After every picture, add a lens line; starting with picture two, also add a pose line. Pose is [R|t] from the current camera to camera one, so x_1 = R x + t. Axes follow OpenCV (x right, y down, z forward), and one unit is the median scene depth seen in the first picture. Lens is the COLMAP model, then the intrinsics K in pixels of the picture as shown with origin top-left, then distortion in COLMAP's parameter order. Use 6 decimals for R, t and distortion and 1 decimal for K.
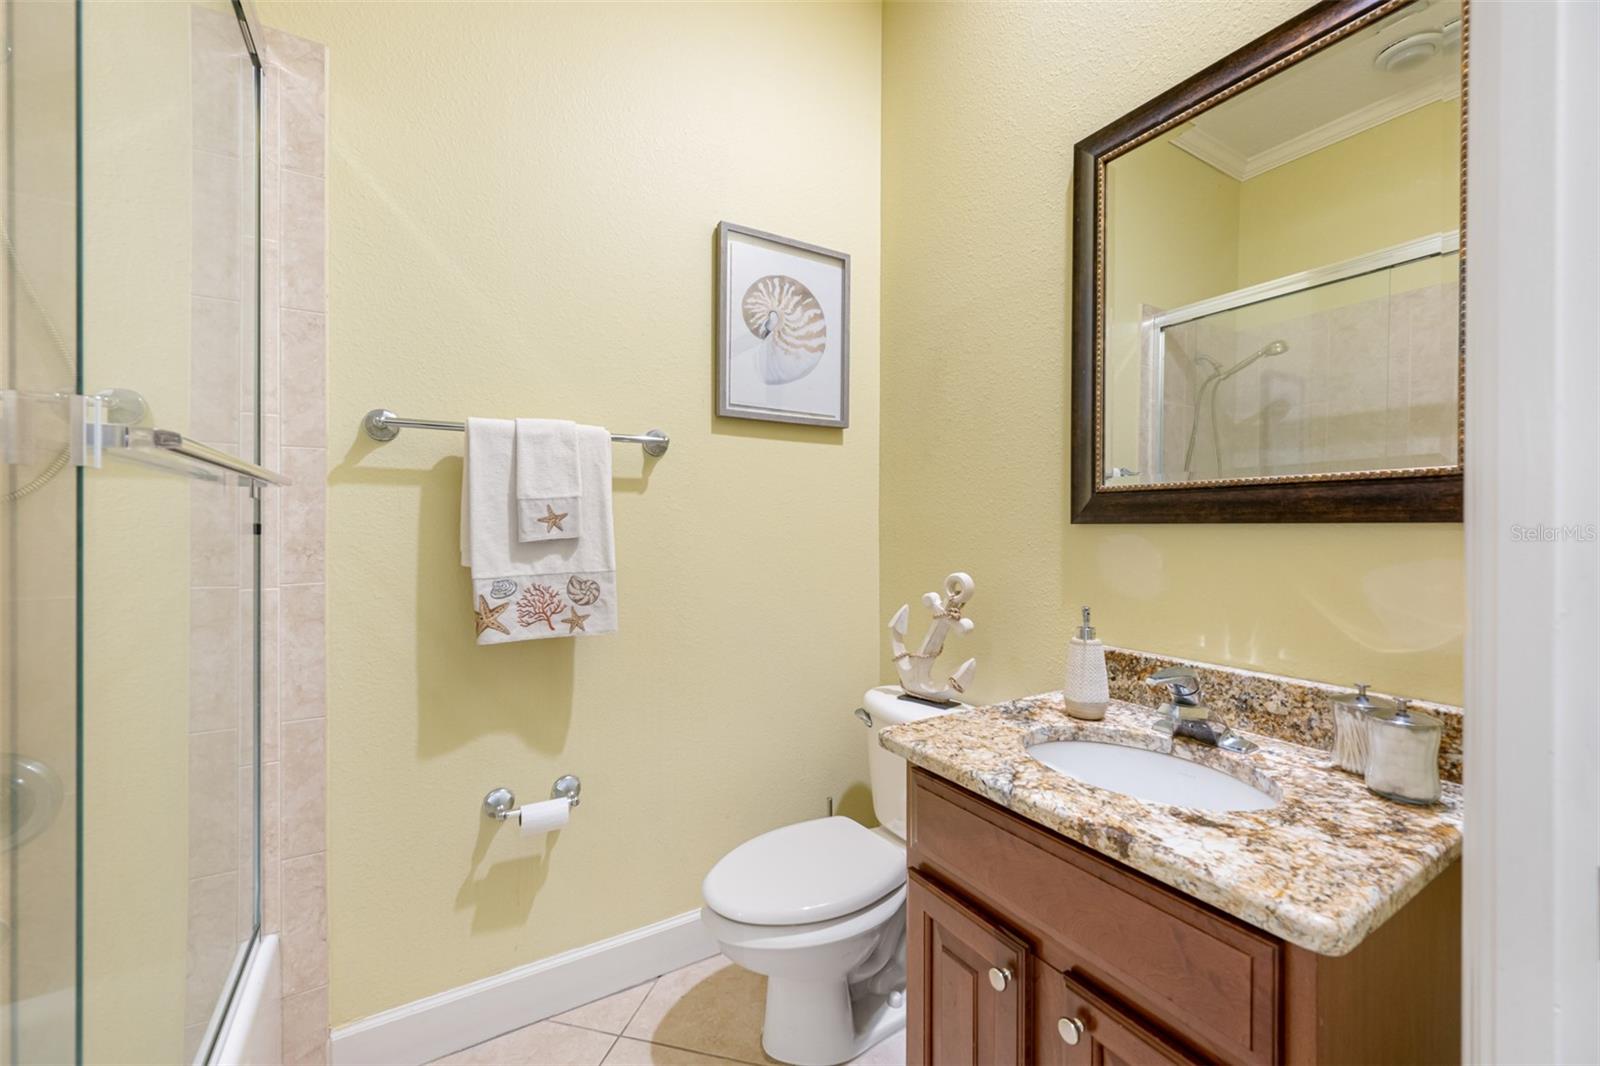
lens RADIAL K [[644.4, 0, 796.5], [0, 644.4, 533.6], [0, 0, 1]] dist [-0.002544, 0.000935]
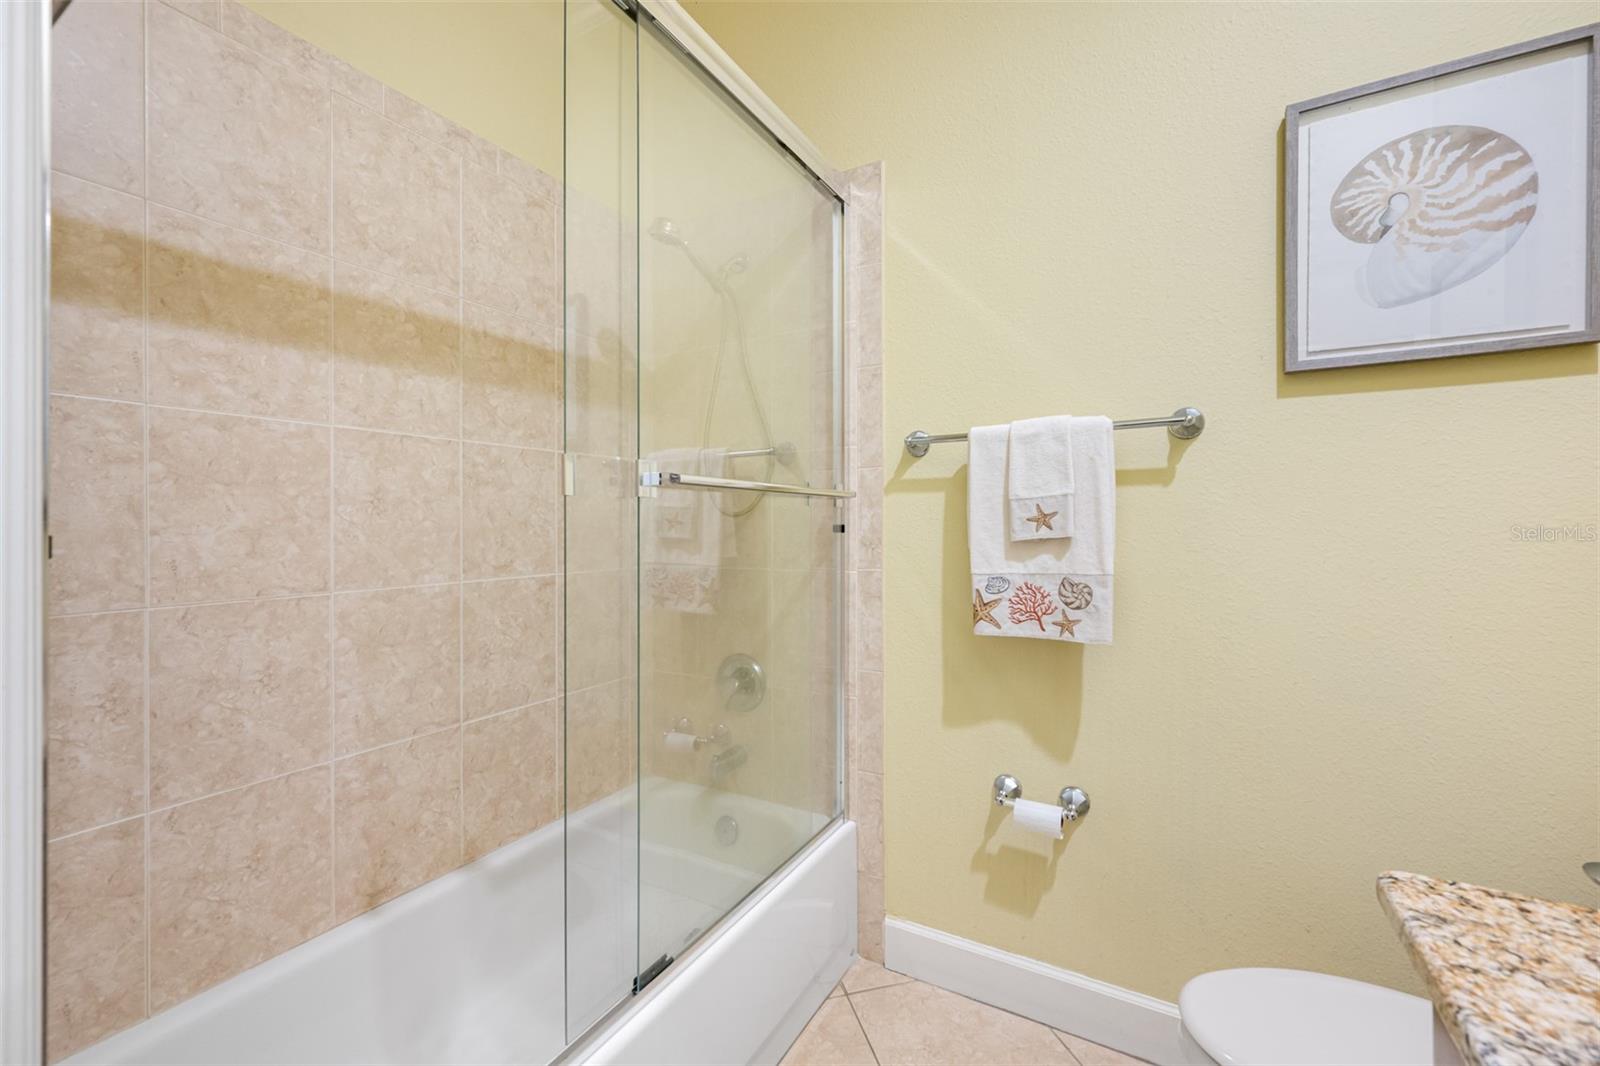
lens RADIAL K [[644.4, 0, 797.5], [0, 644.4, 528.1], [0, 0, 1]] dist [-0.002544, 0.000935]
pose [[0.484860, -0.001402, -0.874591, 0.302239], [-0.003453, 0.999988, -0.003518, -0.002547], [0.874585, 0.004726, 0.484849, 0.195343]]
